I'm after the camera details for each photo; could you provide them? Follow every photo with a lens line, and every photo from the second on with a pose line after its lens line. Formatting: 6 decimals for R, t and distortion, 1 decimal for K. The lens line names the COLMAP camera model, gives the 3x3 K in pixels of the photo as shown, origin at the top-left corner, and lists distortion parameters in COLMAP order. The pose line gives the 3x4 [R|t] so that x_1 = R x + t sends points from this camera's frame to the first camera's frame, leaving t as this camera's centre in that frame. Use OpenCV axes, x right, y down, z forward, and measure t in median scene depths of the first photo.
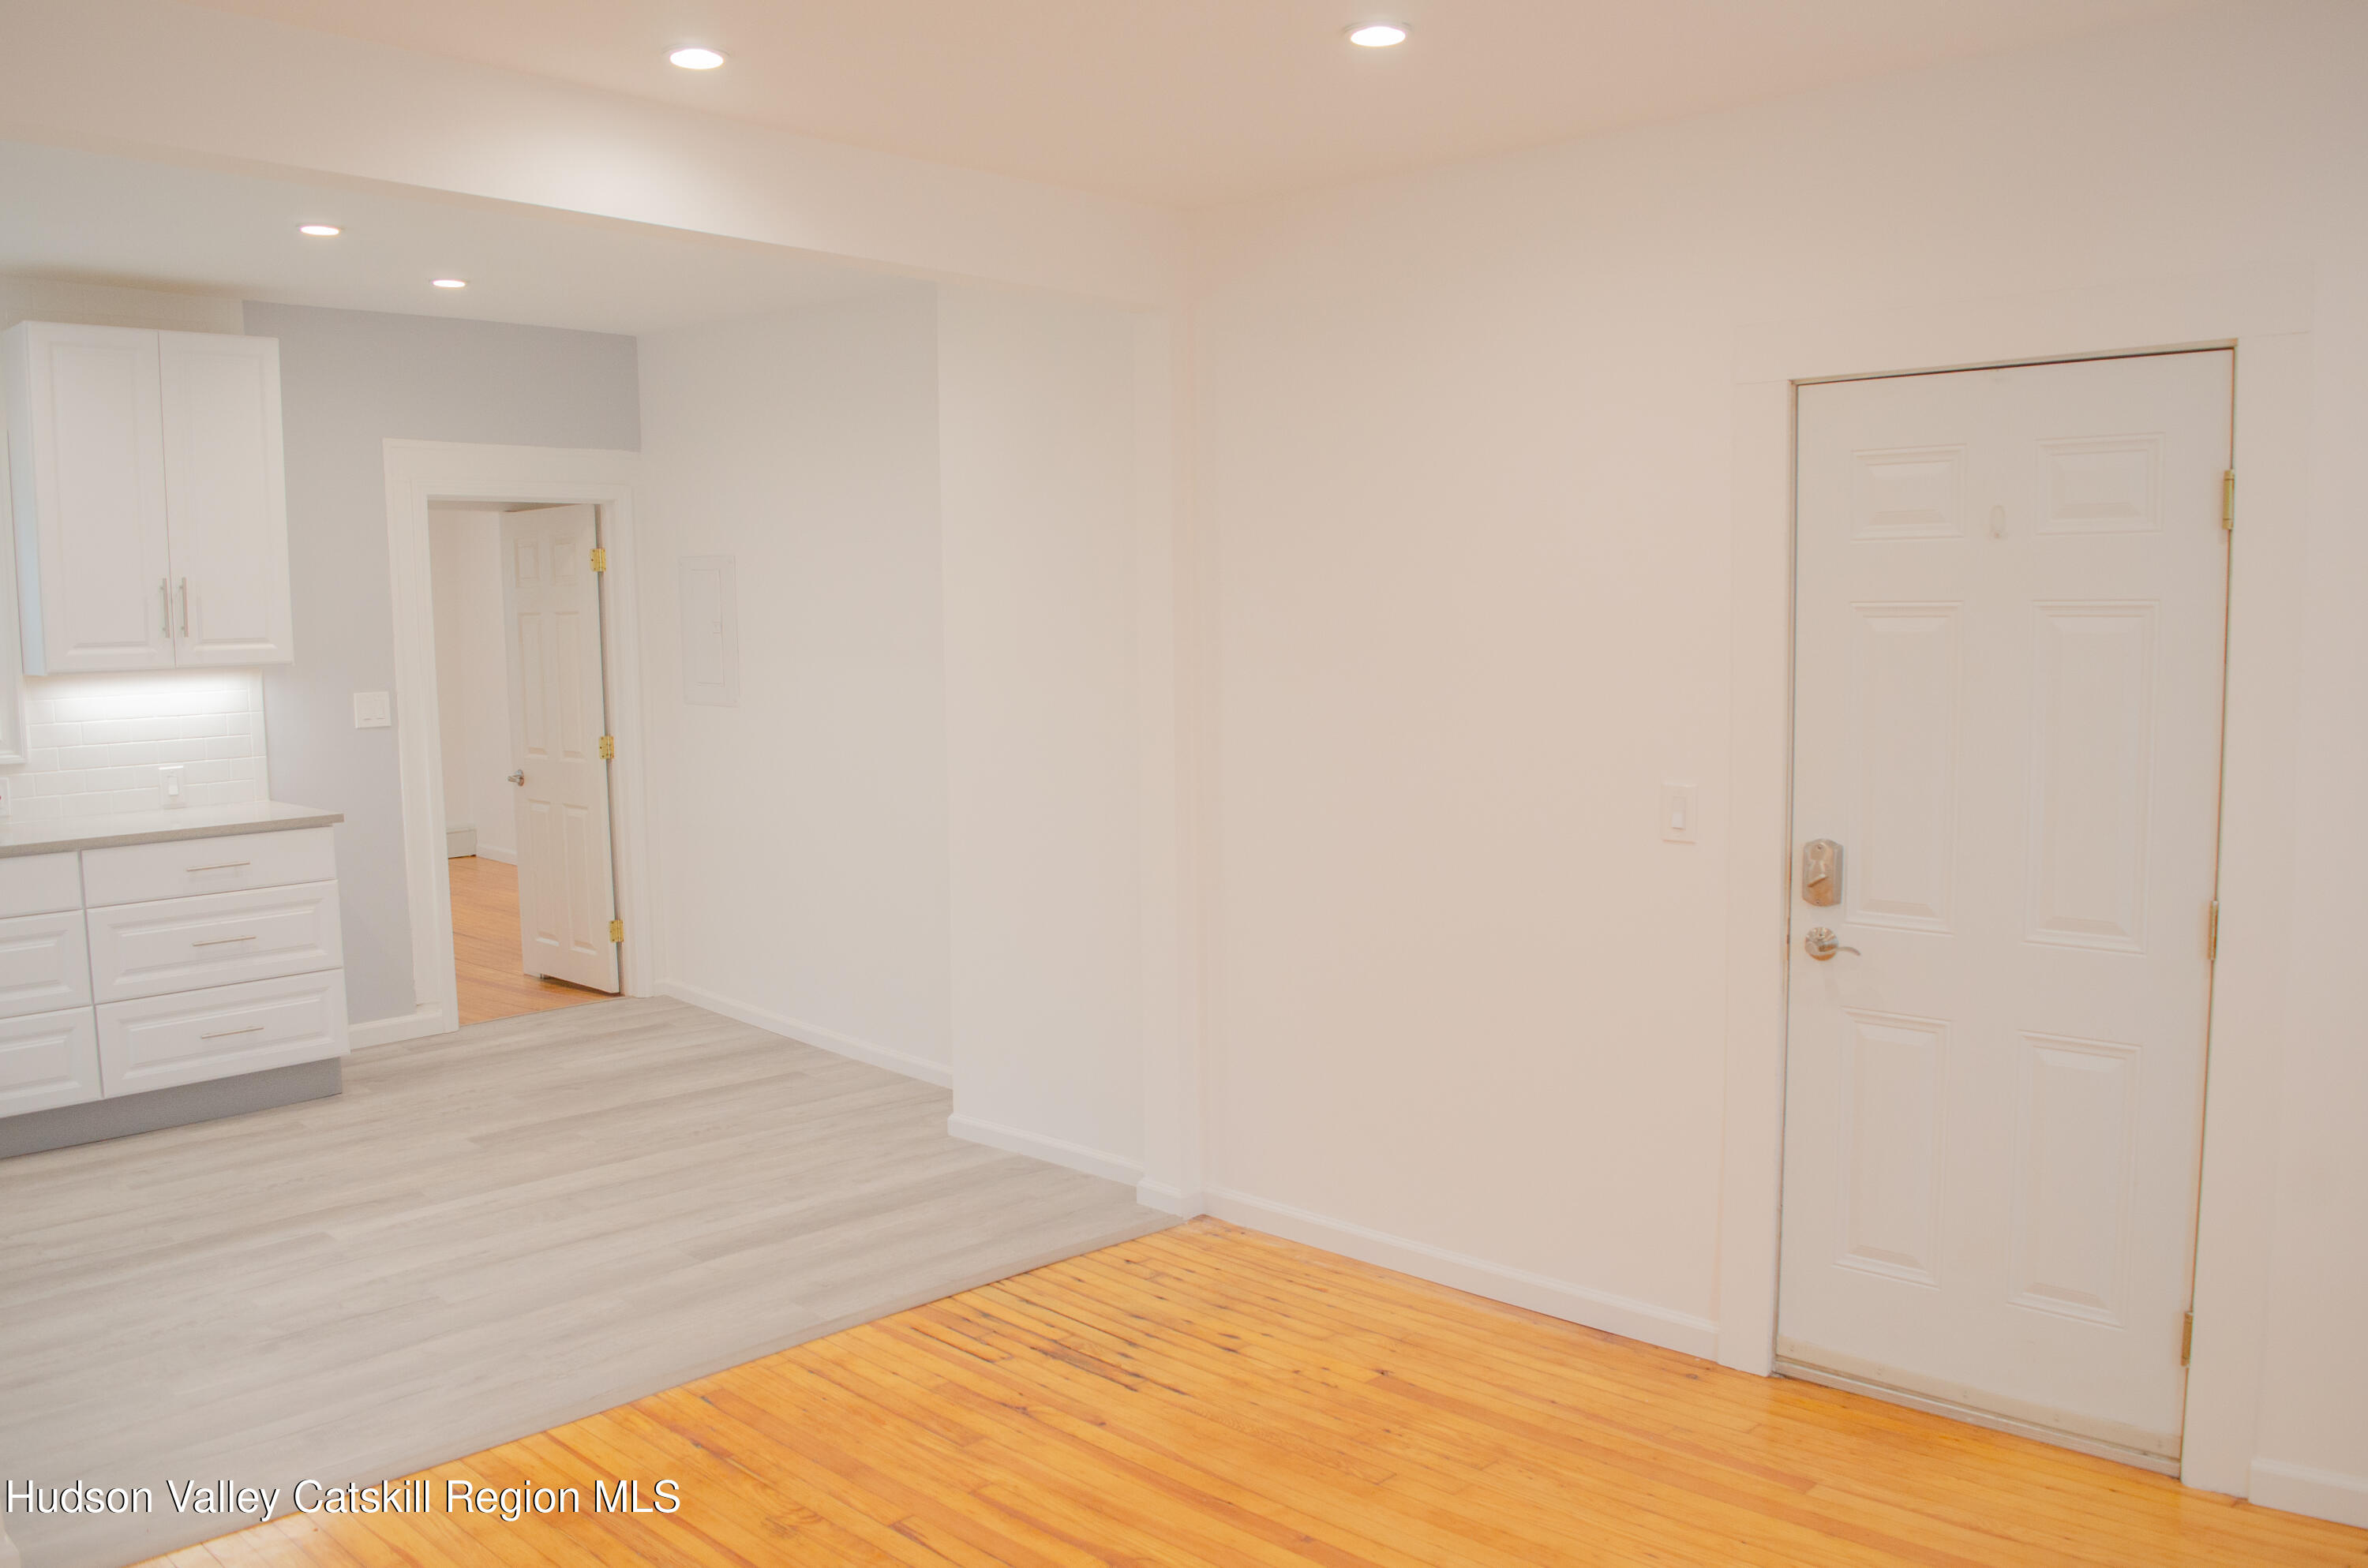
lens RADIAL K [[1881.4, 0, 1196.3], [0, 1881.4, 789.8], [0, 0, 1]] dist [-0.078639, 0.014105]
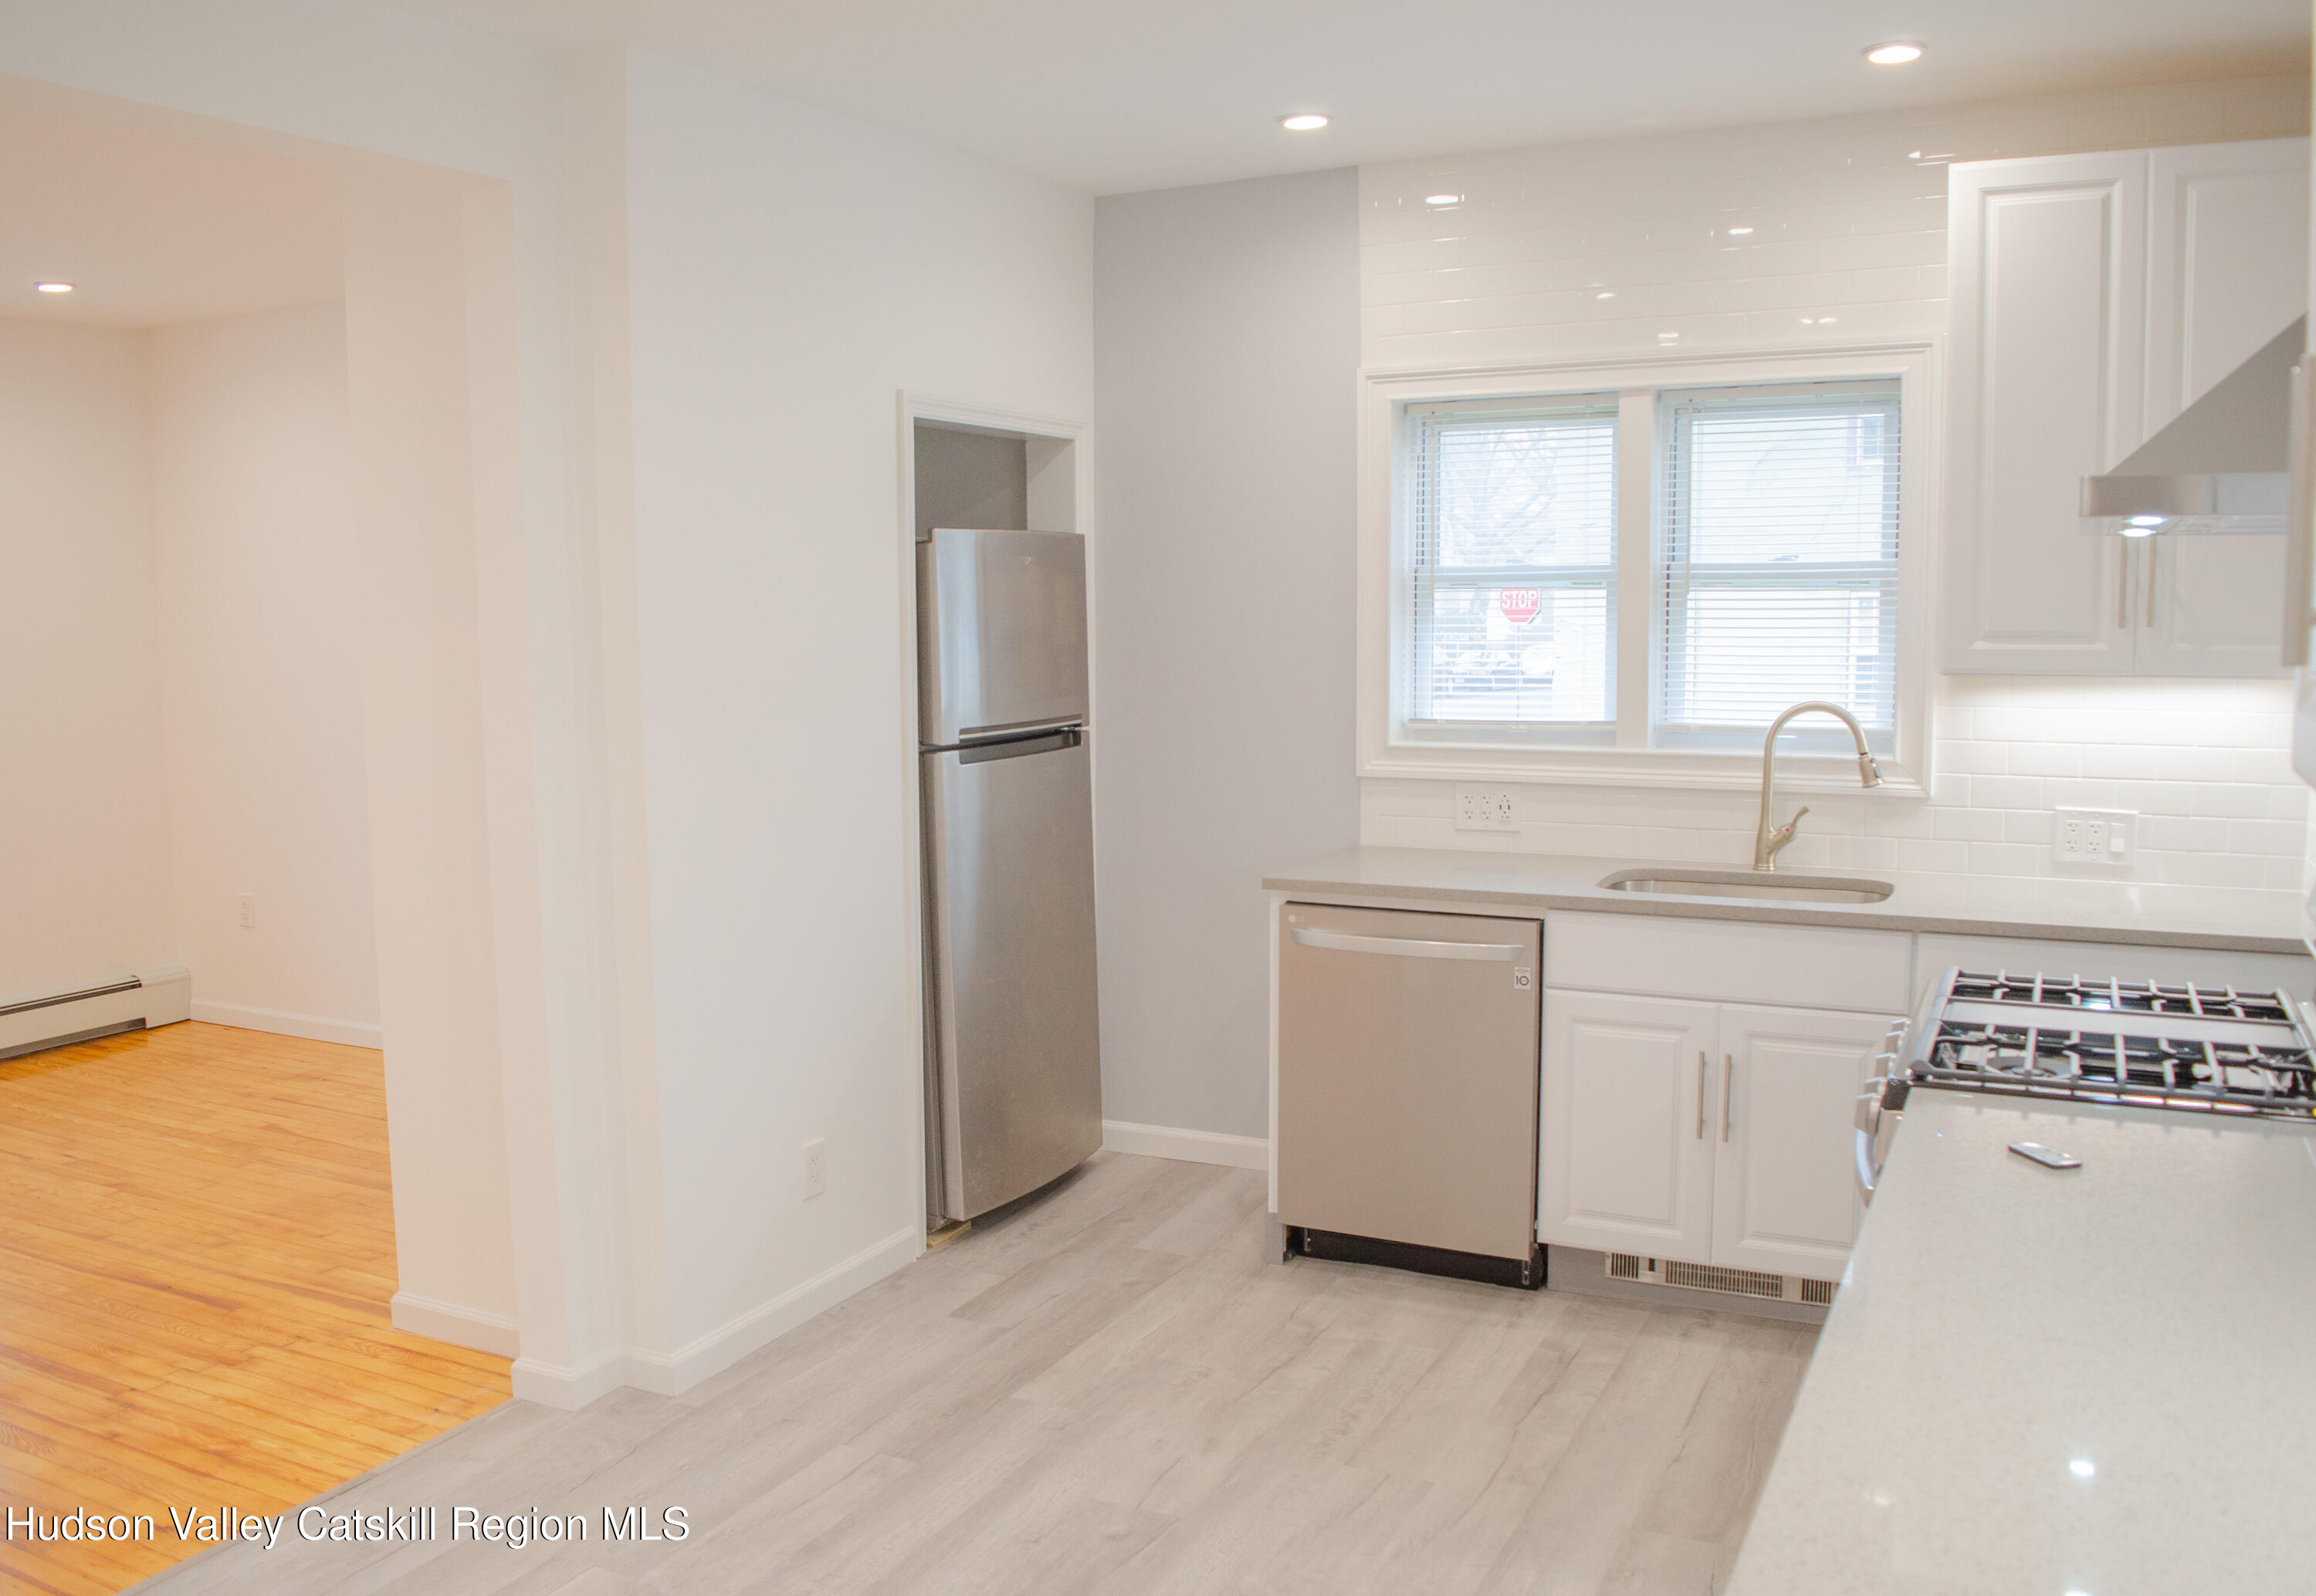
lens RADIAL K [[1890.0, 0, 1138.3], [0, 1890.0, 822.3], [0, 0, 1]] dist [-0.094118, 0.016245]
pose [[-0.957813, 0.053639, -0.282341, -0.380926], [-0.005930, 0.978530, 0.206018, -0.106383], [0.287330, 0.199001, -0.936931, 1.168053]]
